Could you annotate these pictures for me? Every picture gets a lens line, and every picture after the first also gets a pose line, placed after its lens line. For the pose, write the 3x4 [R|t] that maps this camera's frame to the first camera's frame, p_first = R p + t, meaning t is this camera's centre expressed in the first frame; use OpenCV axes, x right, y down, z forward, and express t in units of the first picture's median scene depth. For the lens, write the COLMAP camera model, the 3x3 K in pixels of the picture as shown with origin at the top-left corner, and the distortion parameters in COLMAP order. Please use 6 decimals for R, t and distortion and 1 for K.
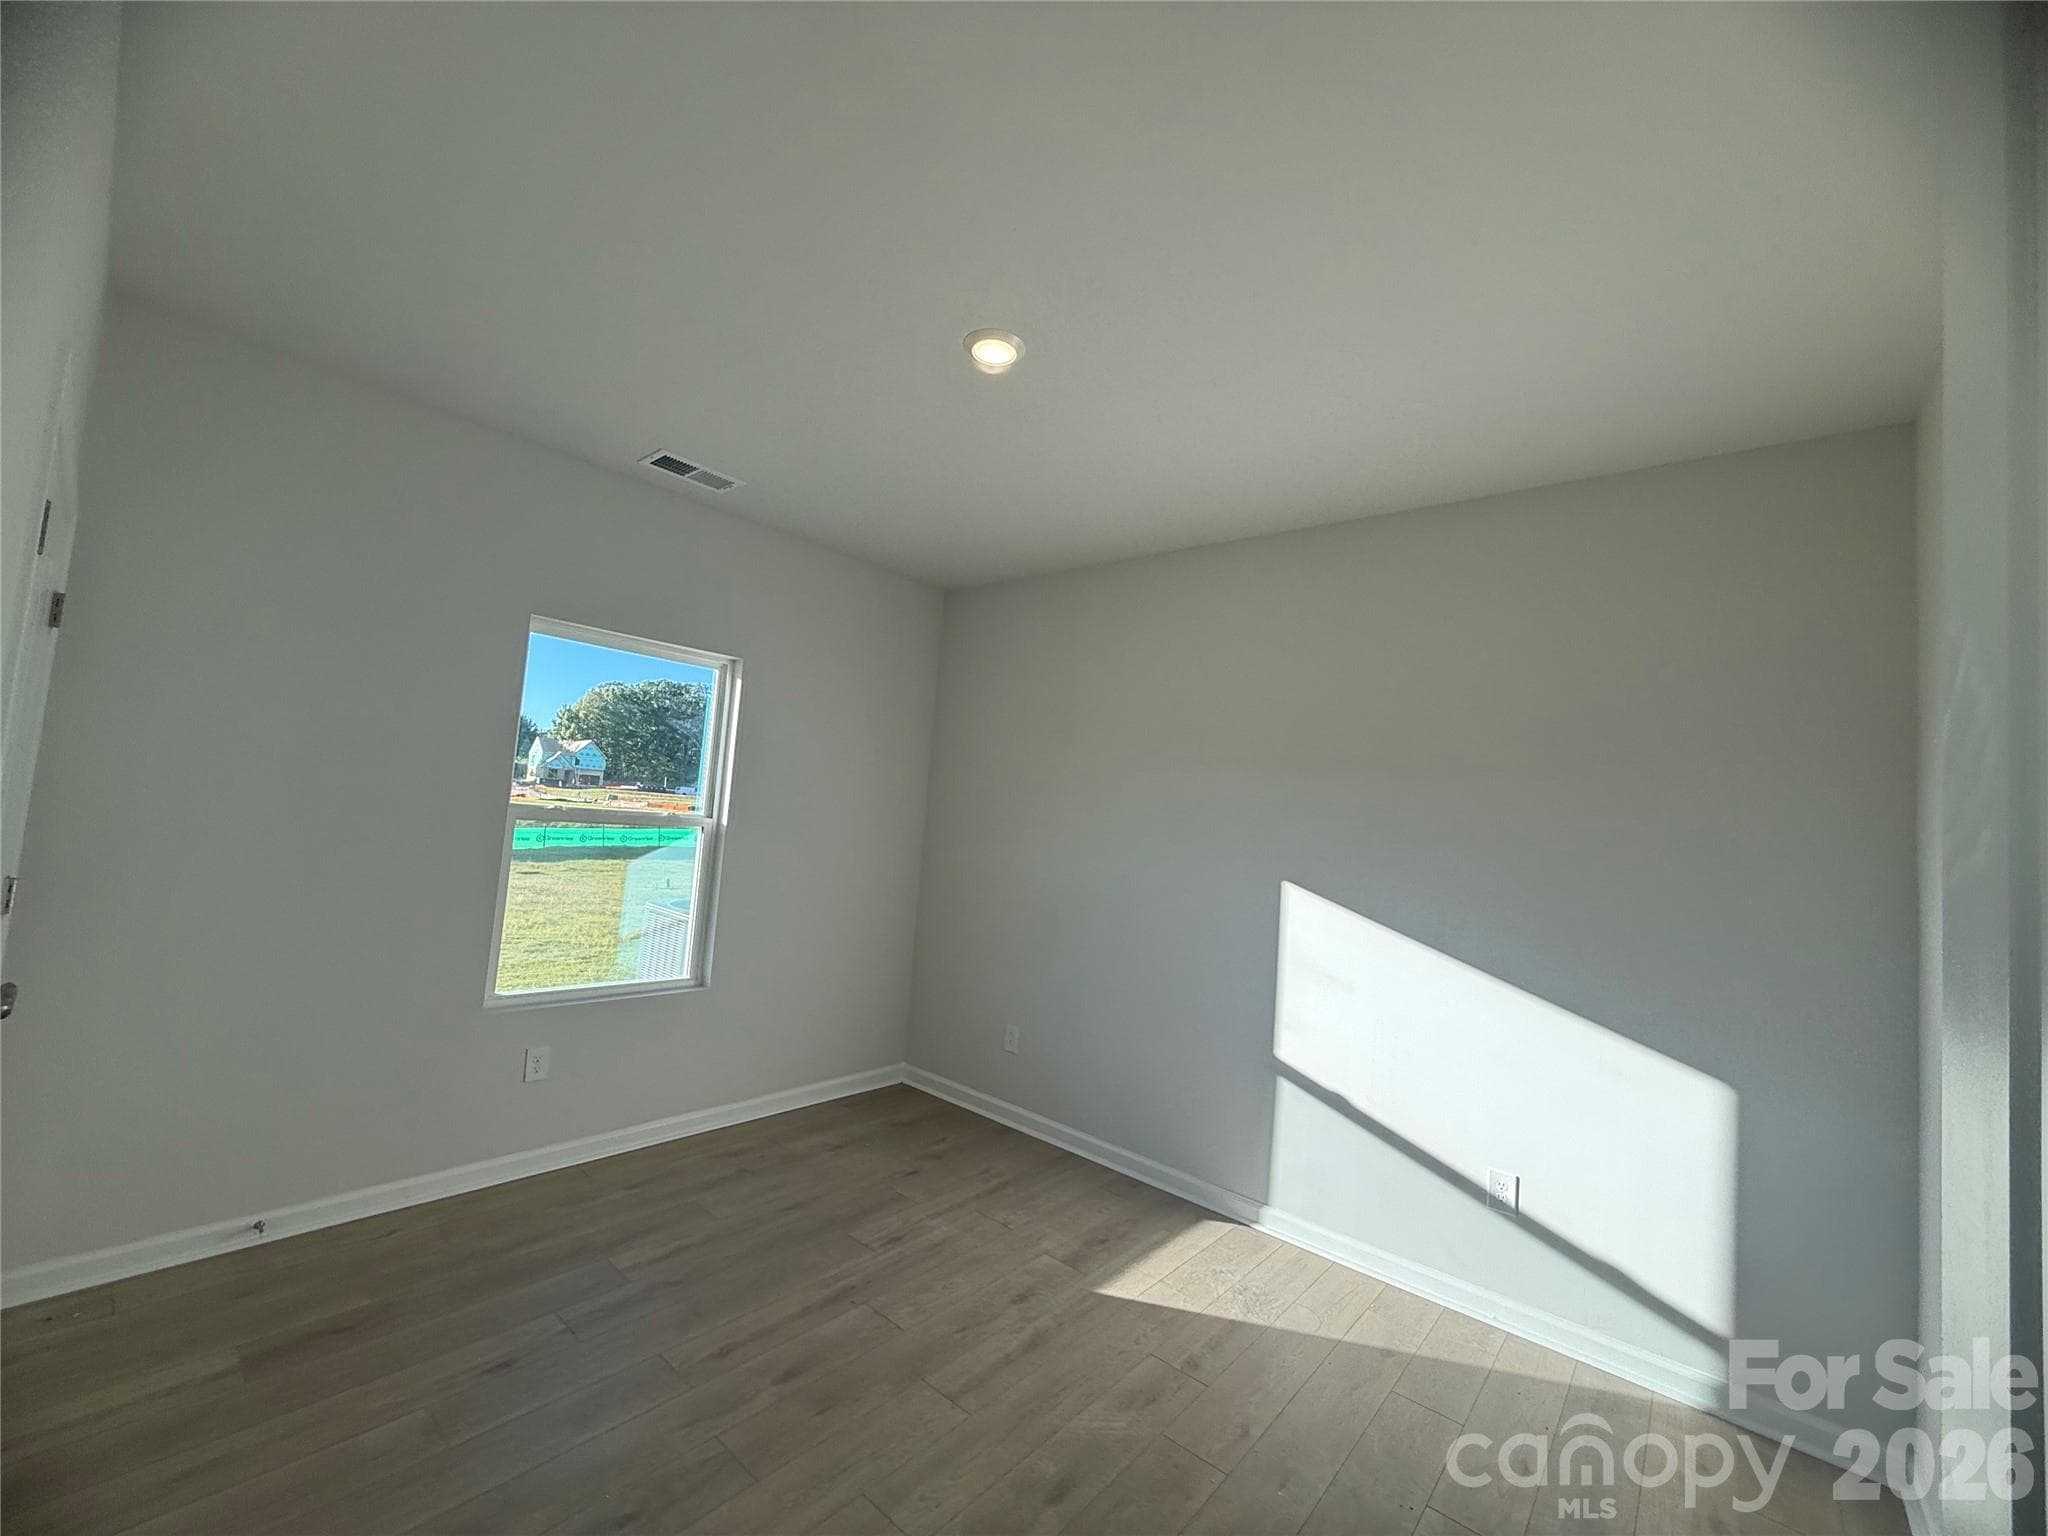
lens RADIAL K [[820.6, 0, 1021.8], [0, 820.6, 754.8], [0, 0, 1]] dist [0.001111, -0.000208]
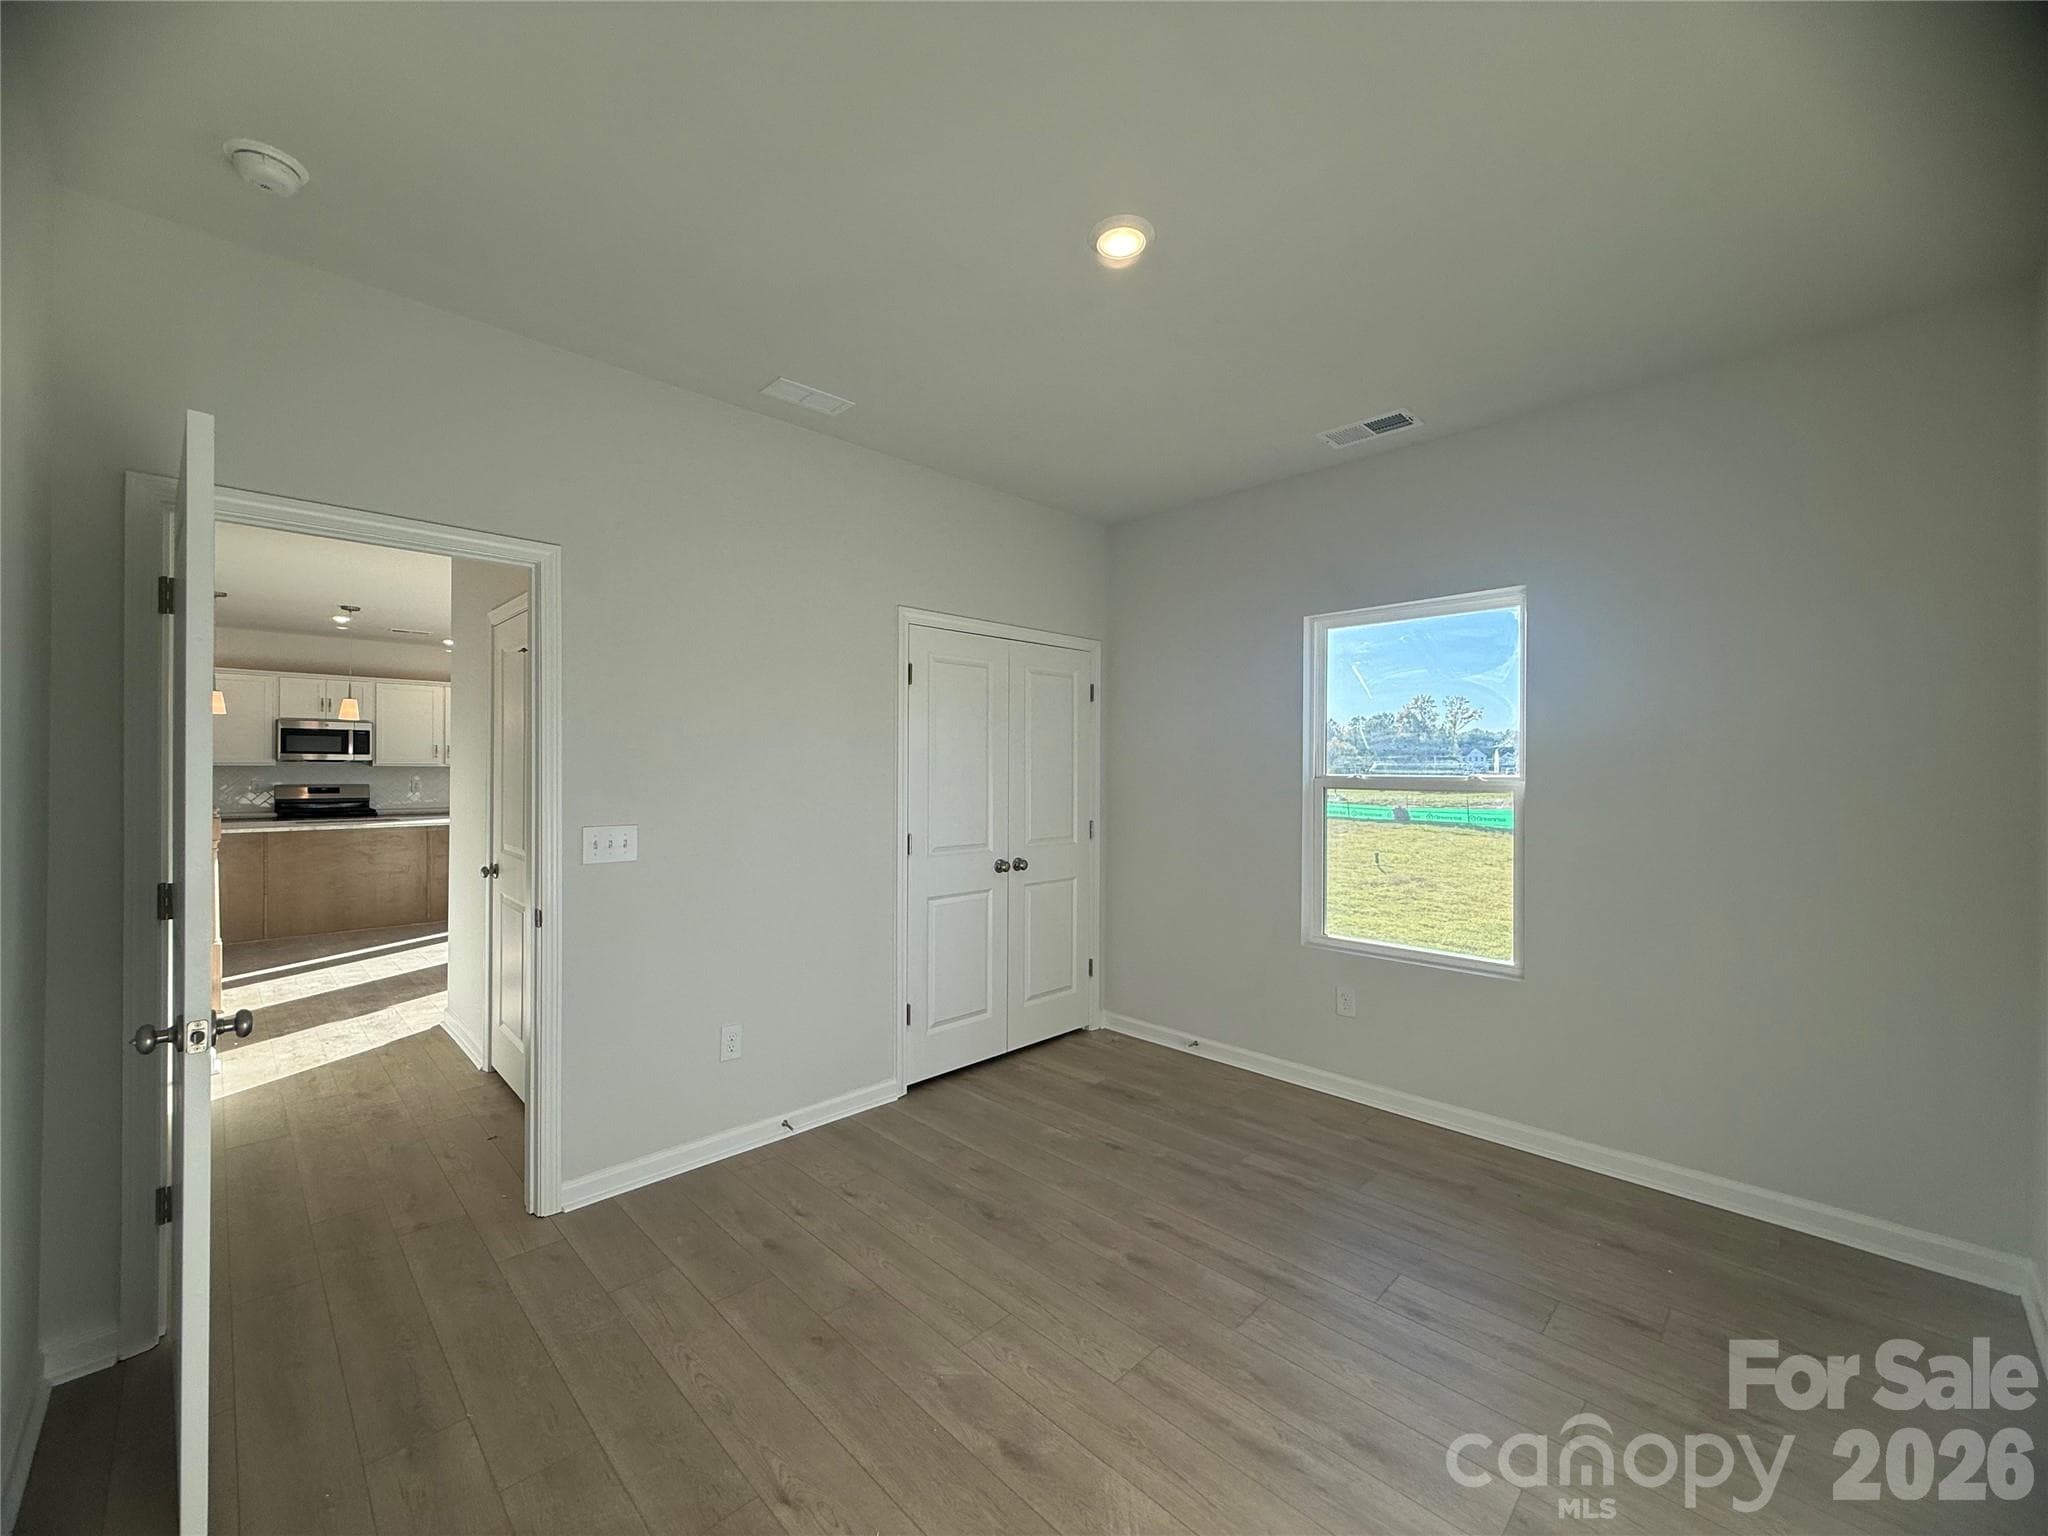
lens RADIAL K [[820.6, 0, 1018.7], [0, 820.6, 766.2], [0, 0, 1]] dist [0.001111, -0.000208]
pose [[-0.089028, -0.082094, -0.992640, 0.785652], [0.069739, 0.993638, -0.088431, 0.155401], [0.993585, -0.077099, -0.082737, 0.865284]]
